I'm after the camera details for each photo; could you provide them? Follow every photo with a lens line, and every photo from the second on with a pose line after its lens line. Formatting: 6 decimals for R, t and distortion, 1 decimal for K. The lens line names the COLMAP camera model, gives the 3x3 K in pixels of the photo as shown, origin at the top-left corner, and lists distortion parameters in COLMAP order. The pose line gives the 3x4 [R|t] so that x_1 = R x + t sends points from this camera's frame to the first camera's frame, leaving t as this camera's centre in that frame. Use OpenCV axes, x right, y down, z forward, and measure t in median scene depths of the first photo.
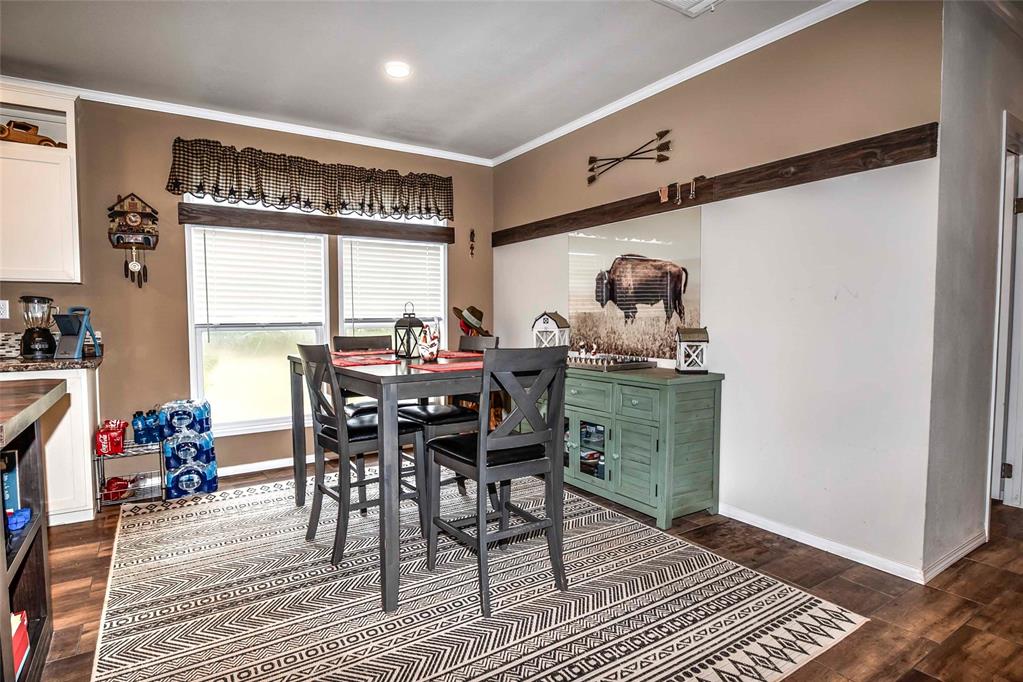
lens RADIAL K [[544.6, 0, 500.1], [0, 544.6, 346.9], [0, 0, 1]] dist [-0.000372, -0.001130]
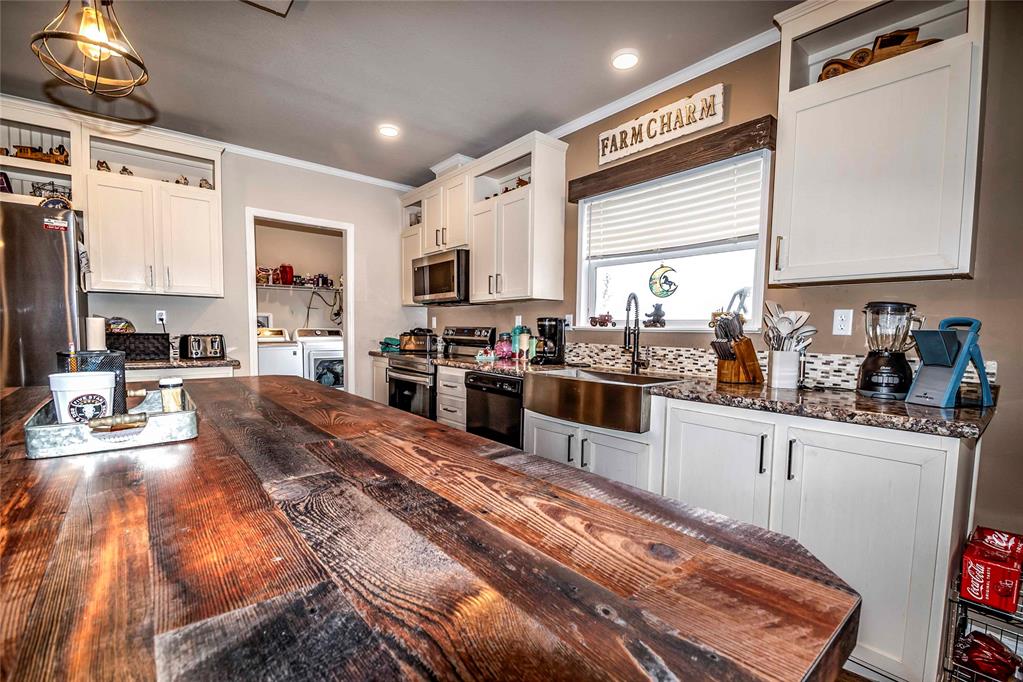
lens RADIAL K [[446.9, 0, 516.4], [0, 446.9, 362.7], [0, 0, 1]] dist [-0.008548, -0.000676]
pose [[0.132562, 0.083286, -0.987669, -0.349834], [-0.065518, 0.995020, 0.075112, -0.029189], [0.989007, 0.054754, 0.137358, 0.448738]]
